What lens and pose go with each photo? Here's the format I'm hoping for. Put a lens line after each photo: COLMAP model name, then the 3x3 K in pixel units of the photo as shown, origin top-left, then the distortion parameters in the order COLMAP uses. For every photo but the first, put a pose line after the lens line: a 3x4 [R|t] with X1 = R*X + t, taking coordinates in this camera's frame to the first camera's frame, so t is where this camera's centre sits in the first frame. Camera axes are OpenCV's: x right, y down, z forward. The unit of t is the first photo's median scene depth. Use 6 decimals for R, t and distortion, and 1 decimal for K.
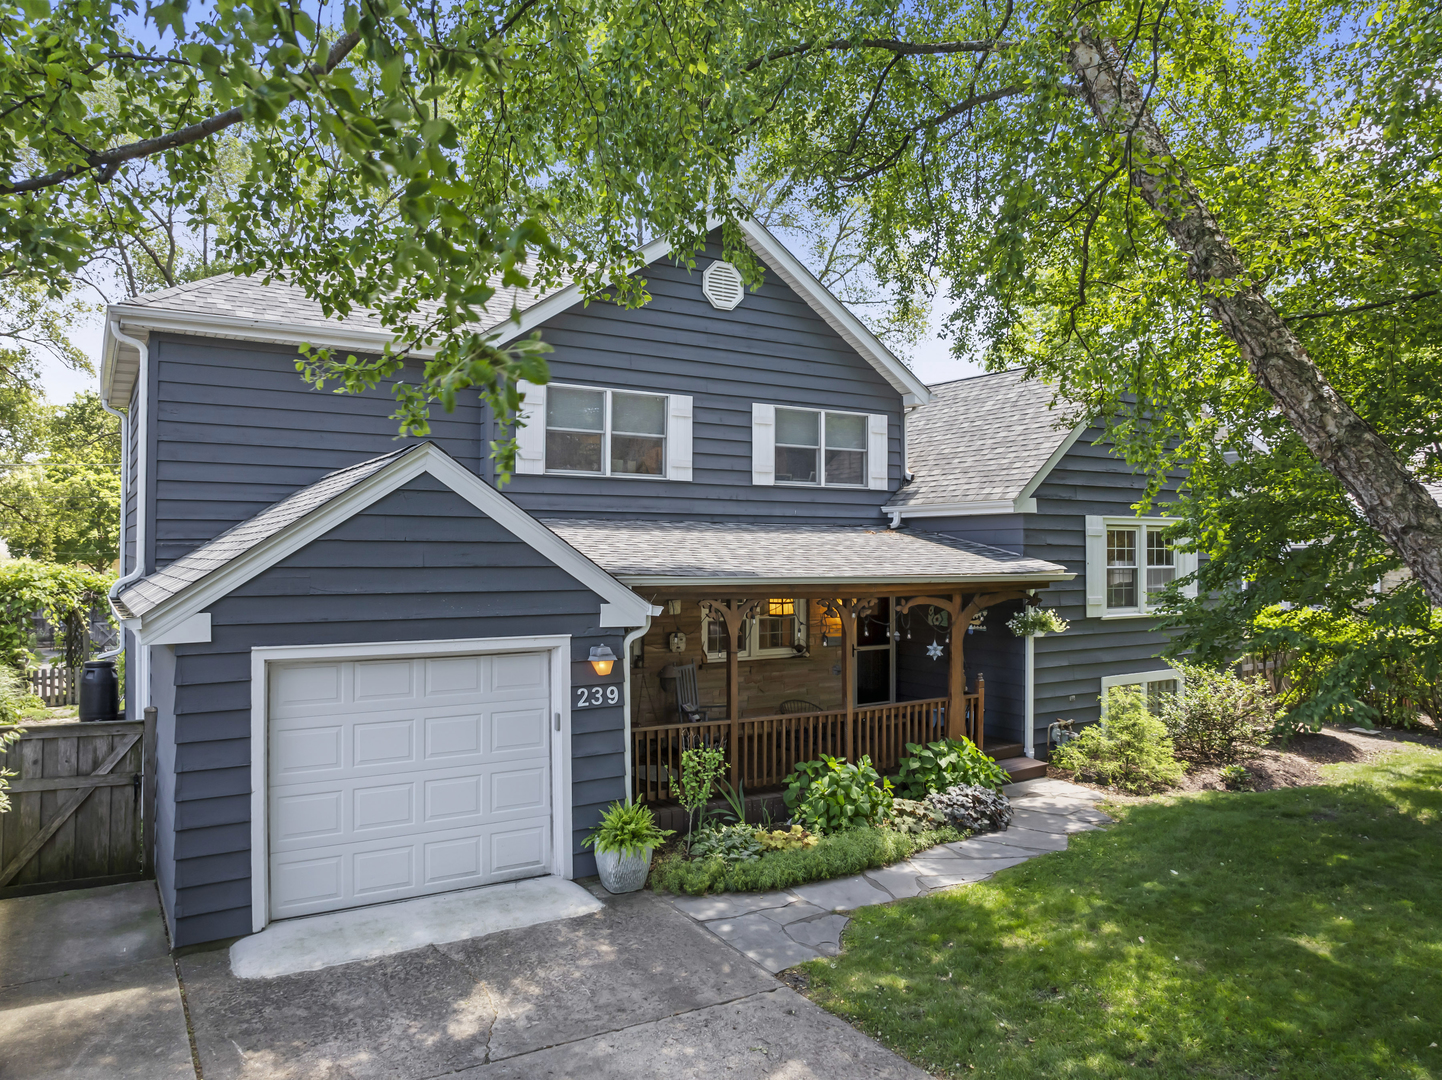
lens RADIAL K [[1012.5, 0, 720.5], [0, 1012.5, 536.1], [0, 0, 1]] dist [-0.057738, 0.005146]
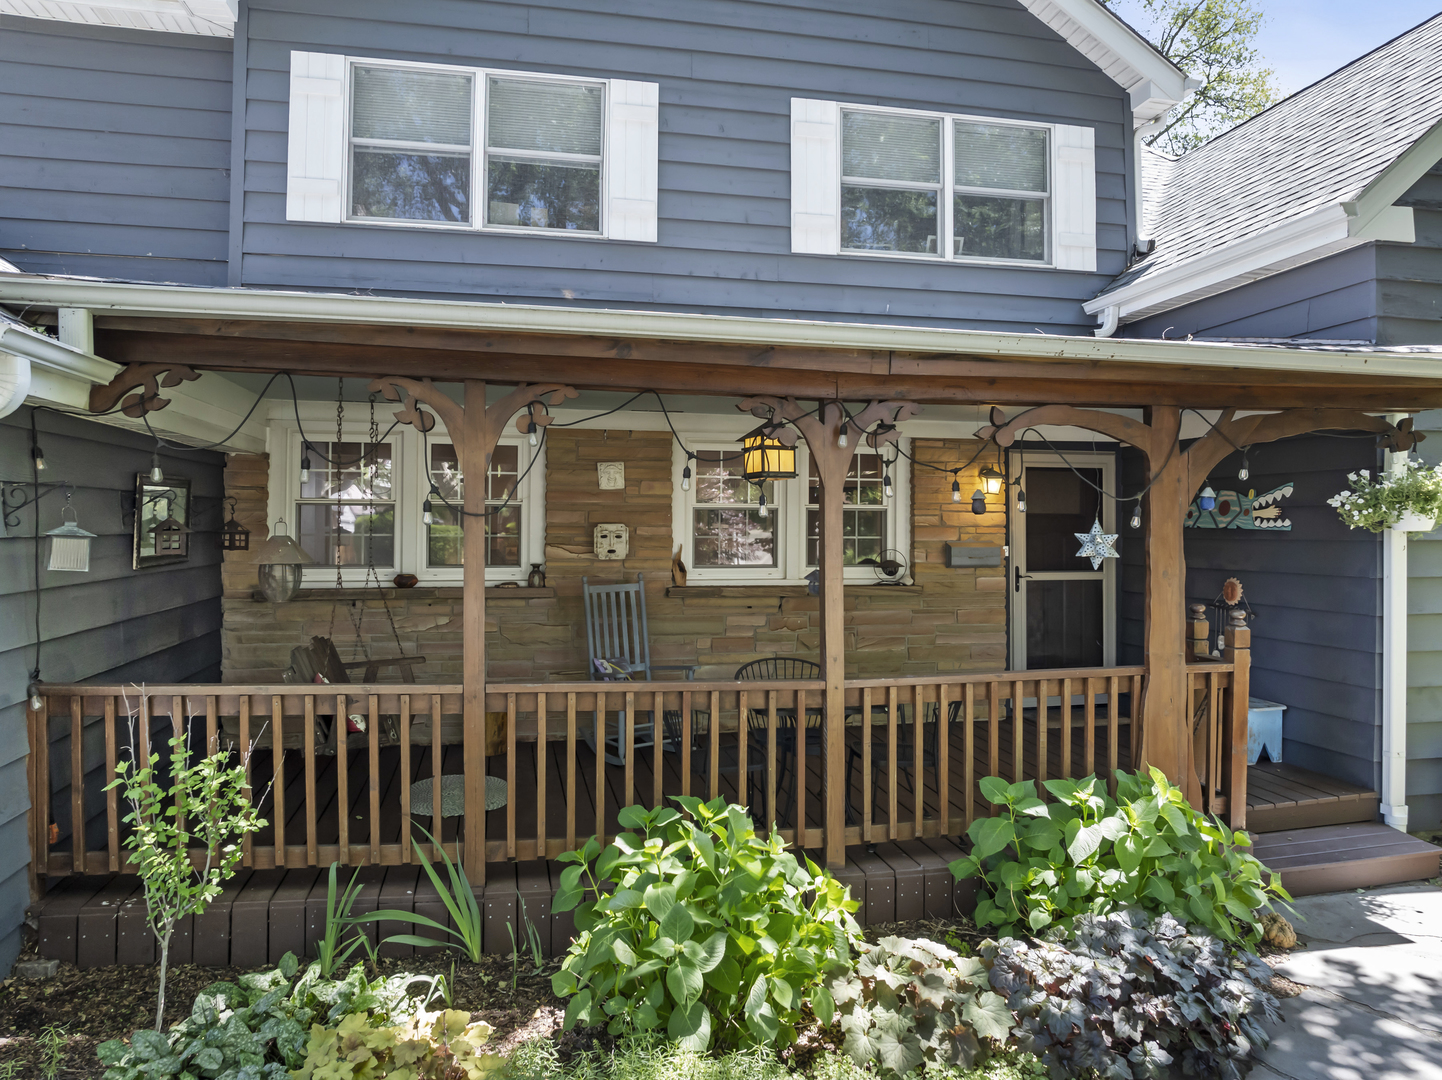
lens RADIAL K [[1012.5, 0, 717.1], [0, 1012.5, 526.9], [0, 0, 1]] dist [-0.057738, 0.005146]
pose [[0.933699, 0.000803, -0.358058, 0.190427], [0.000577, 0.999993, 0.003747, 0.093388], [0.358058, -0.003705, 0.933692, 0.518355]]
